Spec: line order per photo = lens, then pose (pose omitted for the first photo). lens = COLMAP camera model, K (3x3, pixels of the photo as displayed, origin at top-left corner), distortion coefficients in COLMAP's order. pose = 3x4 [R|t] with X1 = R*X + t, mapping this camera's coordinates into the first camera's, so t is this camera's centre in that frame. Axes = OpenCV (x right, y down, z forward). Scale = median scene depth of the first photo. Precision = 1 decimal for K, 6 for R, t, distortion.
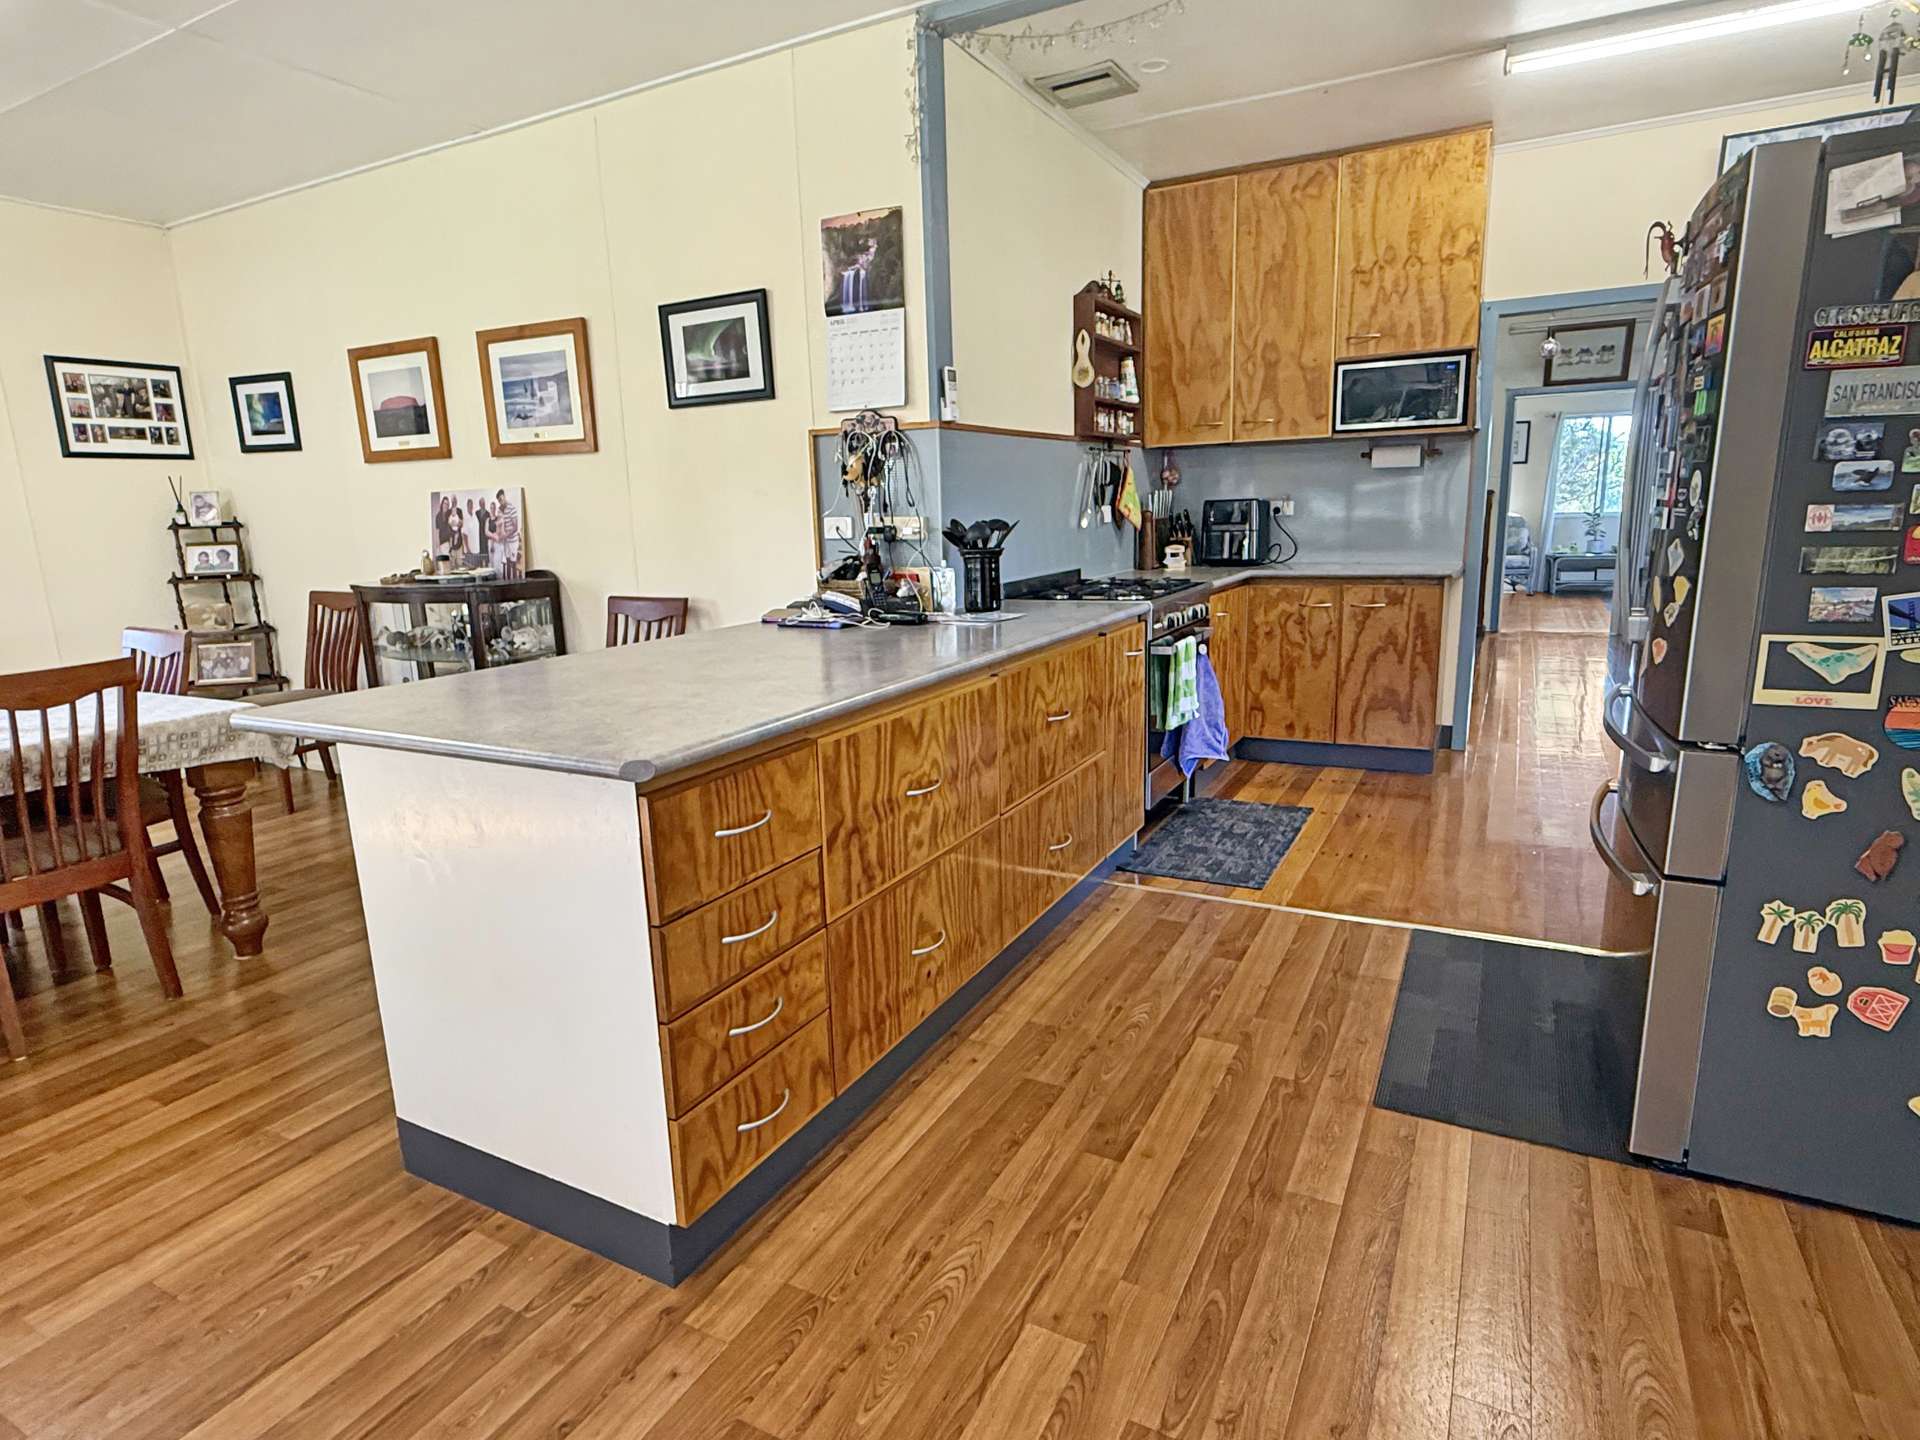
lens RADIAL K [[1036.4, 0, 970.3], [0, 1036.4, 725.8], [0, 0, 1]] dist [-0.004813, 0.002012]
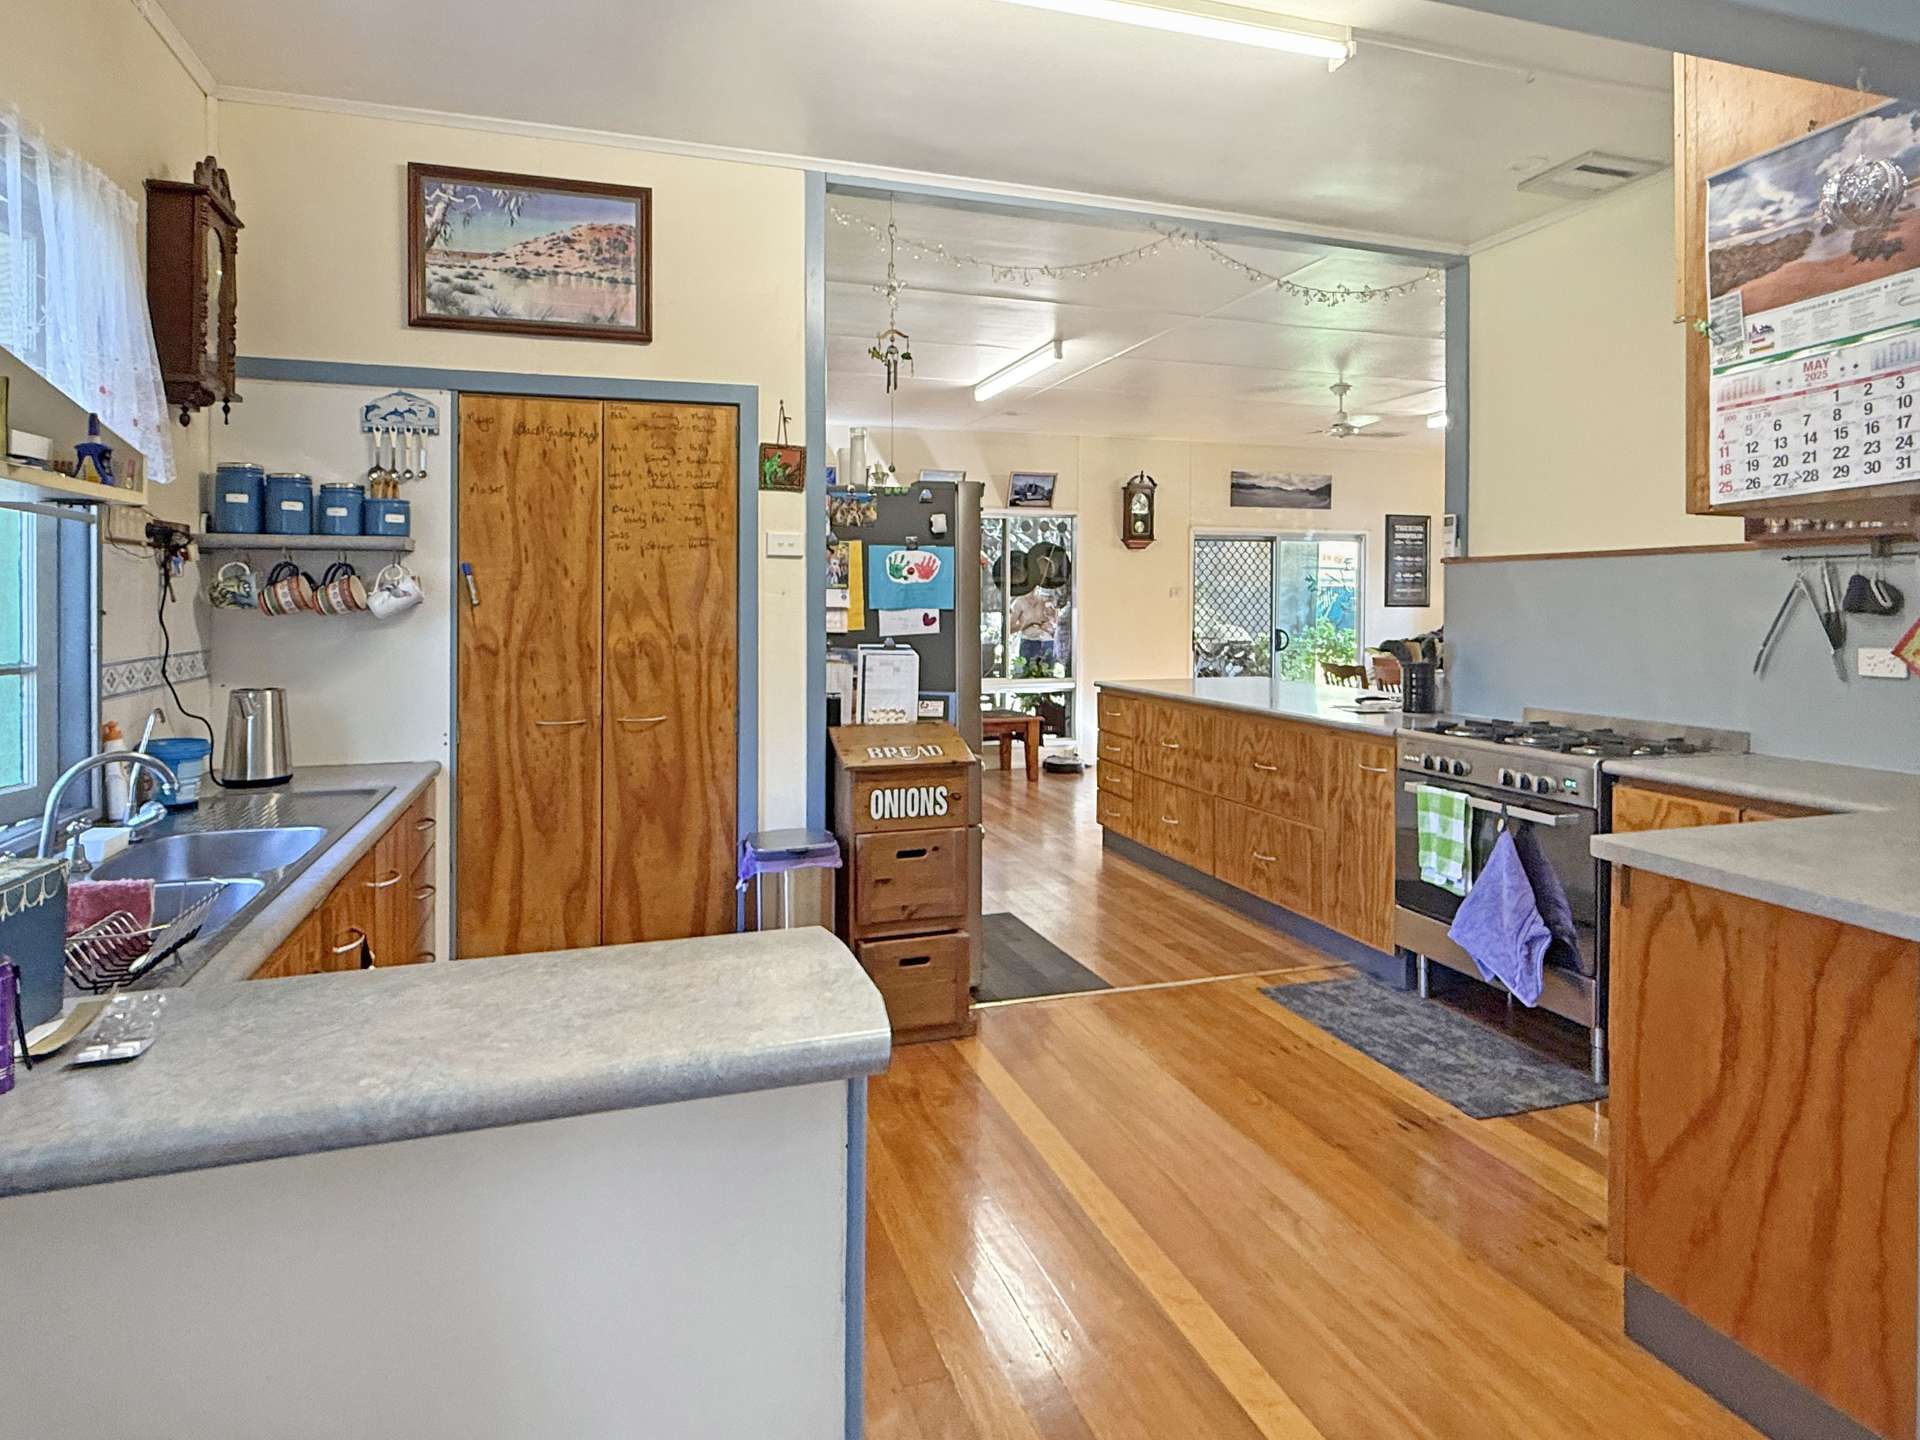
lens RADIAL K [[1036.4, 0, 957.0], [0, 1036.4, 719.1], [0, 0, 1]] dist [-0.004813, 0.002012]
pose [[-0.691753, 0.110439, -0.713639, 1.088449], [-0.129908, 0.953083, 0.273418, -0.320586], [0.710353, 0.281846, -0.644951, 1.231053]]
